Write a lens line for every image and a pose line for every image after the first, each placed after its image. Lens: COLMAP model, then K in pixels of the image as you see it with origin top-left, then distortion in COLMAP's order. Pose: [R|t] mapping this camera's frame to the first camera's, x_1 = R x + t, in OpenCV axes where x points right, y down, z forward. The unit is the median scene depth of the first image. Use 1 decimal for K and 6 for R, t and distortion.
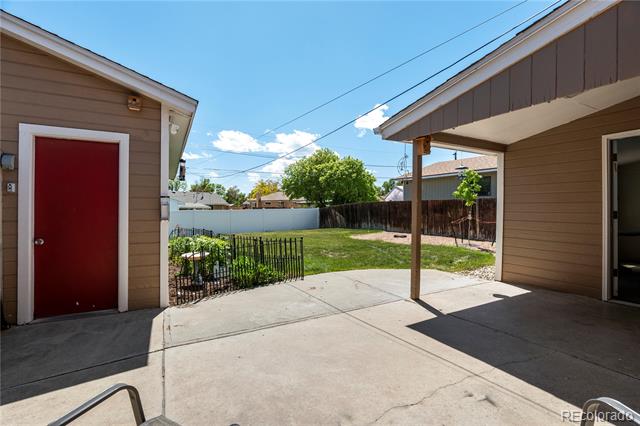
lens RADIAL K [[298.0, 0, 321.8], [0, 298.0, 211.3], [0, 0, 1]] dist [-0.005410, 0.001176]
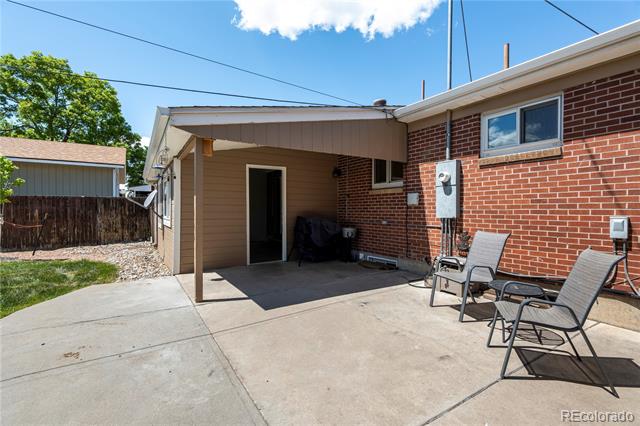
lens RADIAL K [[298.0, 0, 321.4], [0, 298.0, 213.0], [0, 0, 1]] dist [-0.005410, 0.001176]
pose [[-0.070799, -0.007916, 0.997459, -0.766273], [0.001761, 0.999966, 0.008061, -0.000073], [-0.997489, 0.002328, -0.070782, 0.759041]]
